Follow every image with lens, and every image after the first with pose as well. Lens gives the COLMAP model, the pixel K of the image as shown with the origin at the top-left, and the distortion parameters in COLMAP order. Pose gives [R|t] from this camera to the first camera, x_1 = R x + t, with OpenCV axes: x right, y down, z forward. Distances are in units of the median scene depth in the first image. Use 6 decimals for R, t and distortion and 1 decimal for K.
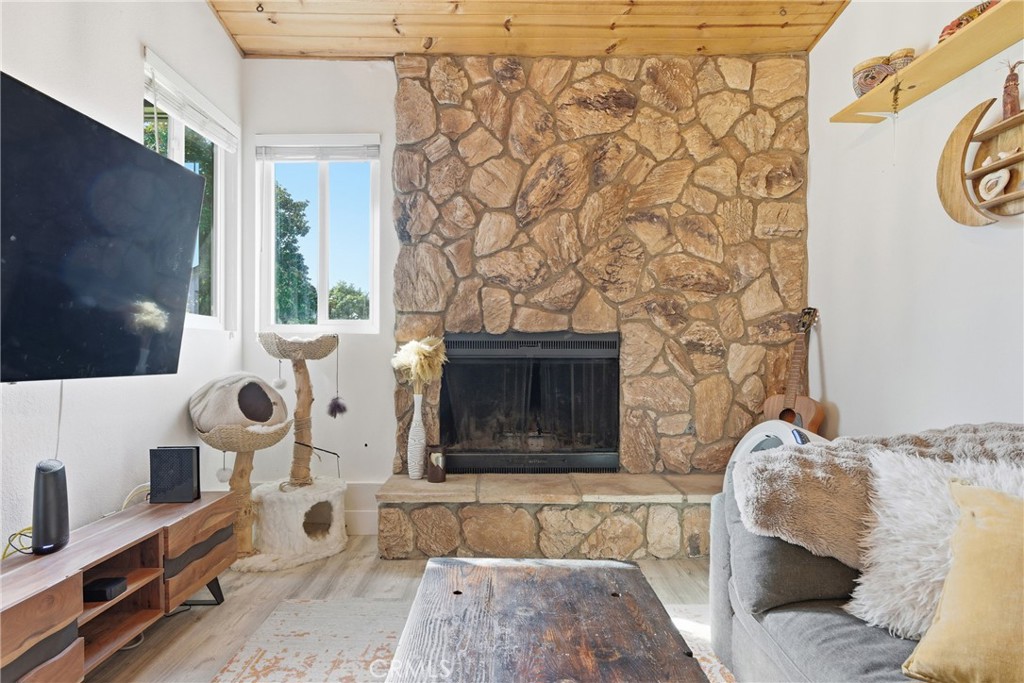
lens RADIAL K [[567.1, 0, 505.8], [0, 567.1, 350.5], [0, 0, 1]] dist [0.005567, -0.000391]
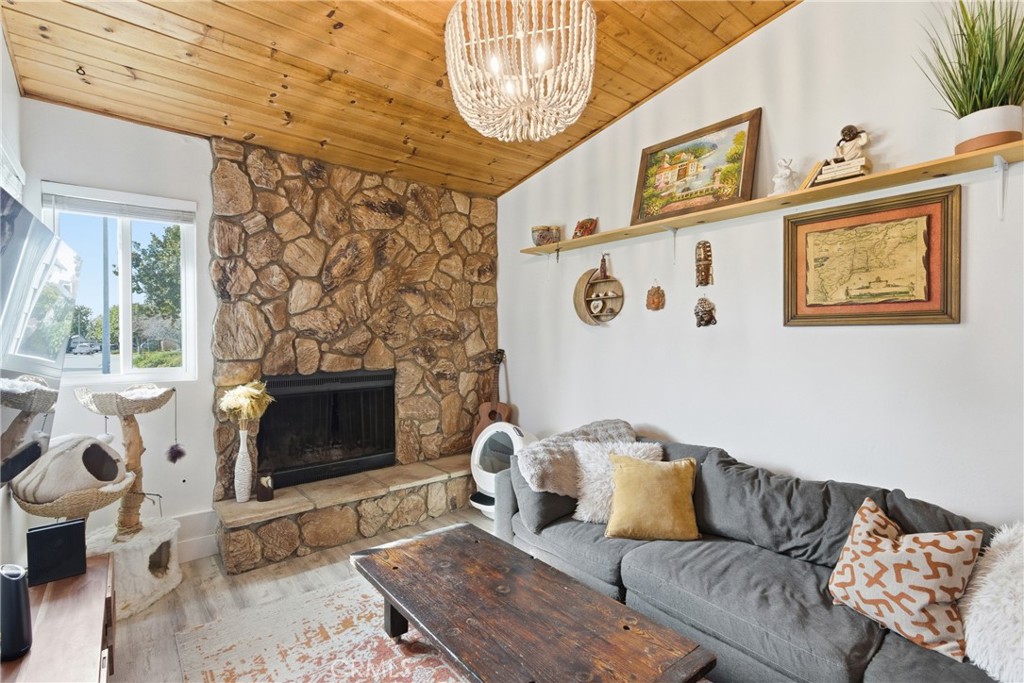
lens RADIAL K [[466.6, 0, 510.9], [0, 466.6, 341.5], [0, 0, 1]] dist [-0.001261, 0.001511]
pose [[0.777981, -0.009746, 0.628212, -0.322129], [0.008289, 0.999952, 0.005247, -0.106290], [-0.628233, 0.001125, 0.778024, -0.111156]]
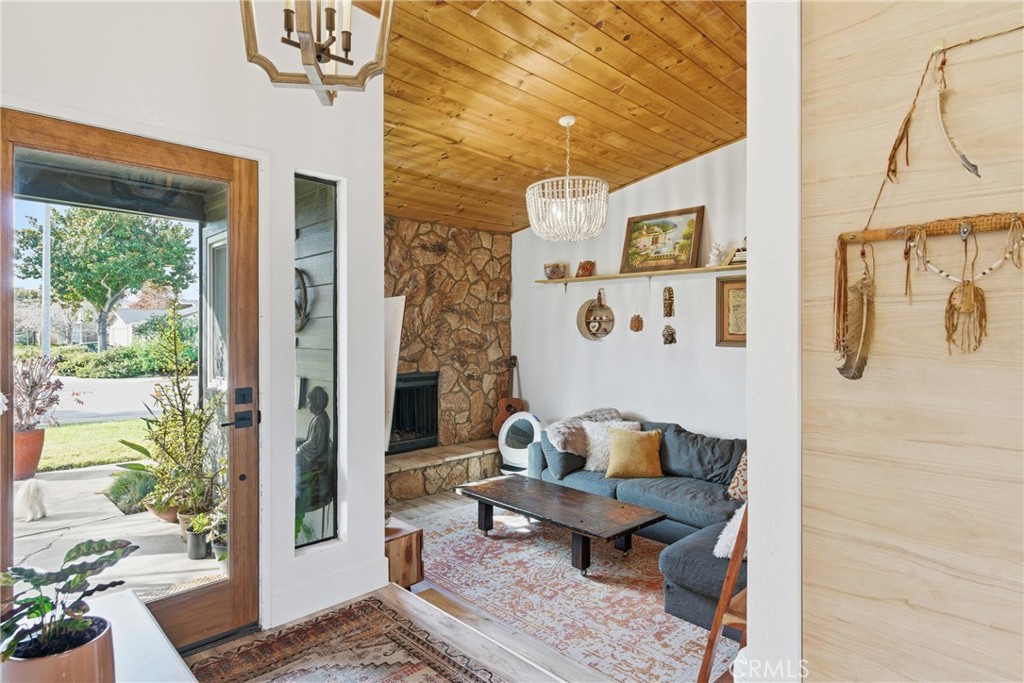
lens RADIAL K [[540.8, 0, 513.5], [0, 540.8, 332.6], [0, 0, 1]] dist [0.001236, 0.000823]
pose [[0.721382, 0.003533, 0.692528, -0.873514], [-0.001436, 0.999992, -0.003607, -0.155976], [-0.692536, 0.001607, 0.721382, -0.464019]]
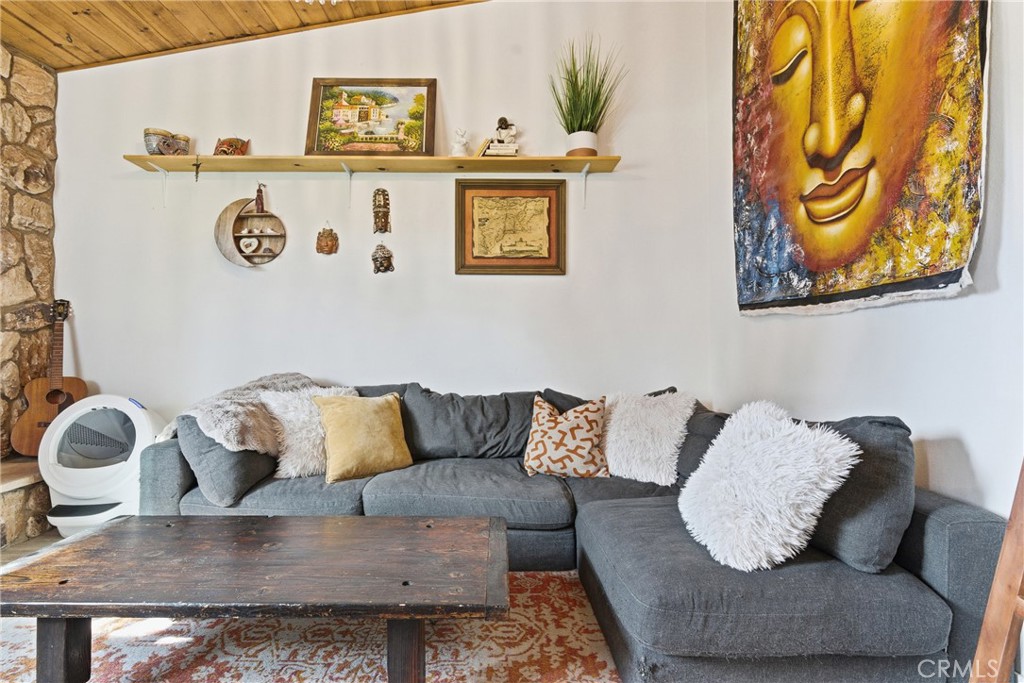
lens RADIAL K [[509.5, 0, 486.9], [0, 509.5, 339.0], [0, 0, 1]] dist [-0.004955, 0.000121]
pose [[0.021521, 0.008556, 0.999732, -0.458820], [0.001959, 0.999961, -0.008600, 0.013319], [-0.999766, 0.002144, 0.021503, 0.133717]]
